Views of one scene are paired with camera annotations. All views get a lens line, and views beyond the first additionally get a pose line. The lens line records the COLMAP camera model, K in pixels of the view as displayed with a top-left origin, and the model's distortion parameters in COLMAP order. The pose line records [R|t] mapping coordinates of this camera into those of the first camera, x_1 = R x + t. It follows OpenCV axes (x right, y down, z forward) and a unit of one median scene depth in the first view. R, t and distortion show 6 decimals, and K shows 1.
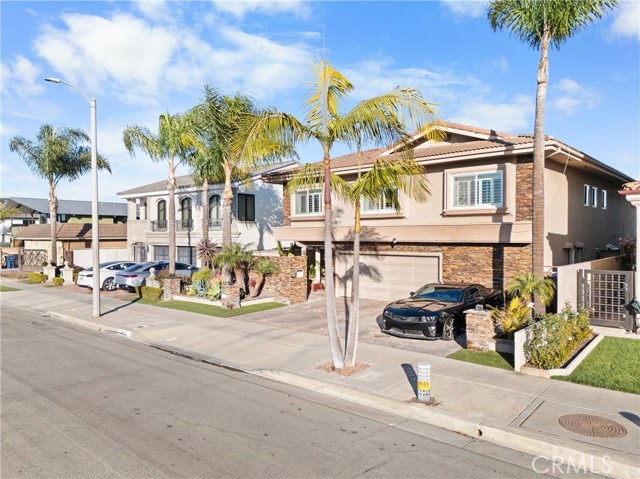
lens RADIAL K [[447.0, 0, 320.5], [0, 447.0, 244.3], [0, 0, 1]] dist [0.034496, -0.012787]
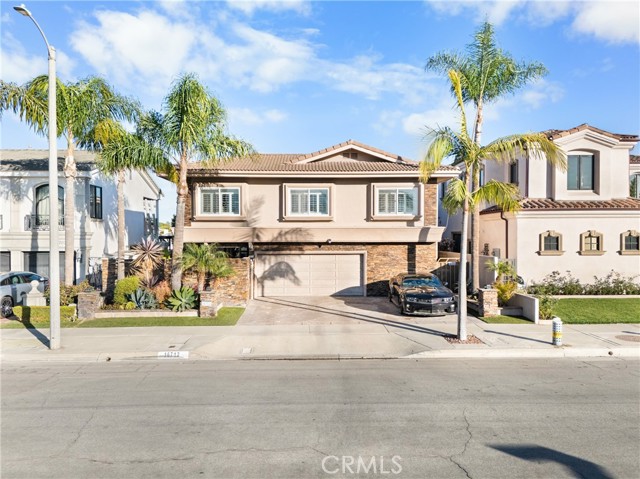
lens RADIAL K [[447.0, 0, 320.2], [0, 447.0, 234.8], [0, 0, 1]] dist [0.034496, -0.012787]
pose [[0.758237, 0.004638, 0.651962, -0.651936], [0.012688, 0.999680, -0.021868, 0.000652], [-0.651855, 0.024853, 0.757936, 0.174287]]
